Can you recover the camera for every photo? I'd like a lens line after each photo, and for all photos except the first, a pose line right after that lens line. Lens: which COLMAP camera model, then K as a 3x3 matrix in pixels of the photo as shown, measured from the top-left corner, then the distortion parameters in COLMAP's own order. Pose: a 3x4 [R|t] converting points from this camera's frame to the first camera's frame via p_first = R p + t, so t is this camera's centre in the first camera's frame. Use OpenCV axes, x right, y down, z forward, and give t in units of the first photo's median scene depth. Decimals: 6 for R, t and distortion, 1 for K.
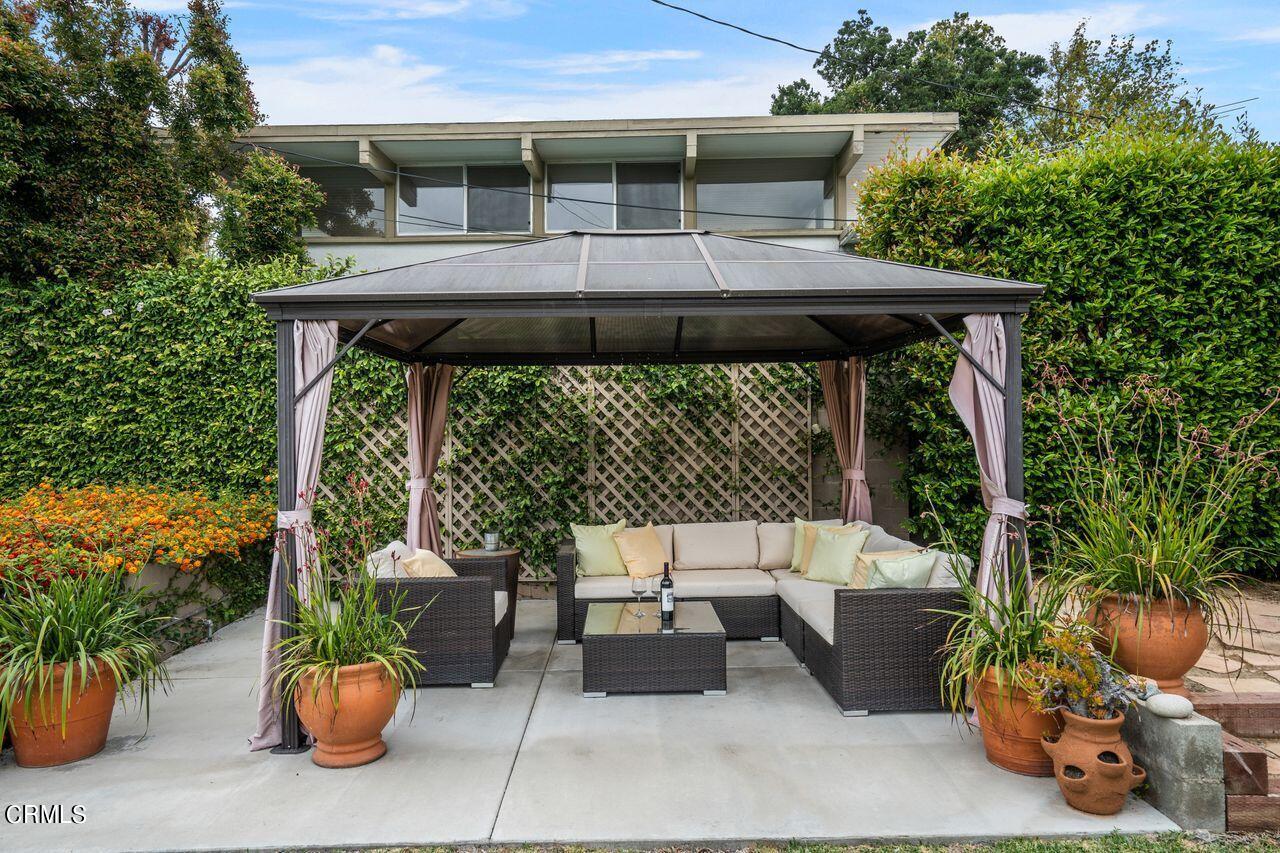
lens RADIAL K [[813.0, 0, 640.0], [0, 813.0, 426.5], [0, 0, 1]] dist [-0.002068, -0.000562]
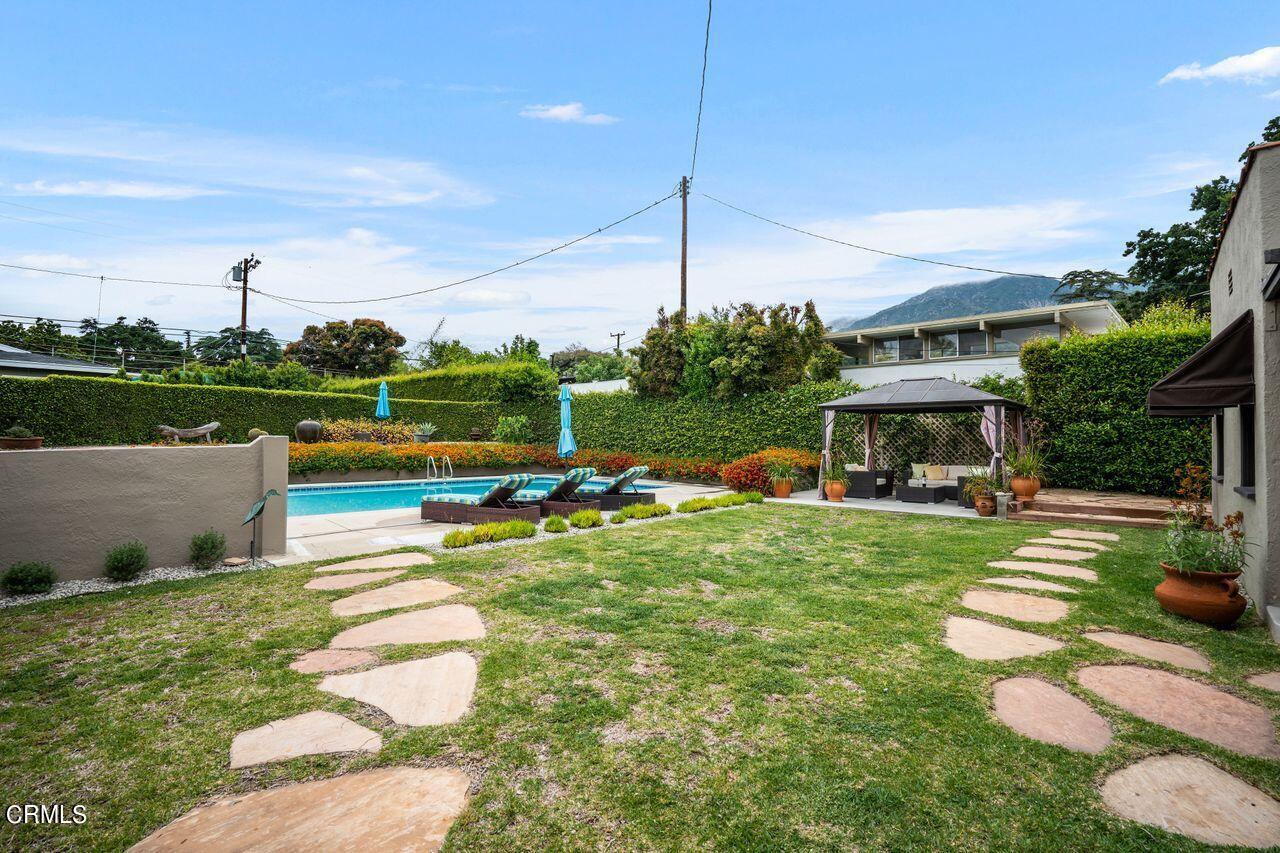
lens RADIAL K [[578.7, 0, 634.7], [0, 578.7, 422.7], [0, 0, 1]] dist [0.000504, -0.000300]
pose [[0.707444, -0.004319, -0.706756, 0.656993], [-0.008827, 0.999849, -0.014945, 0.001446], [0.706715, 0.016812, 0.707299, -1.218216]]
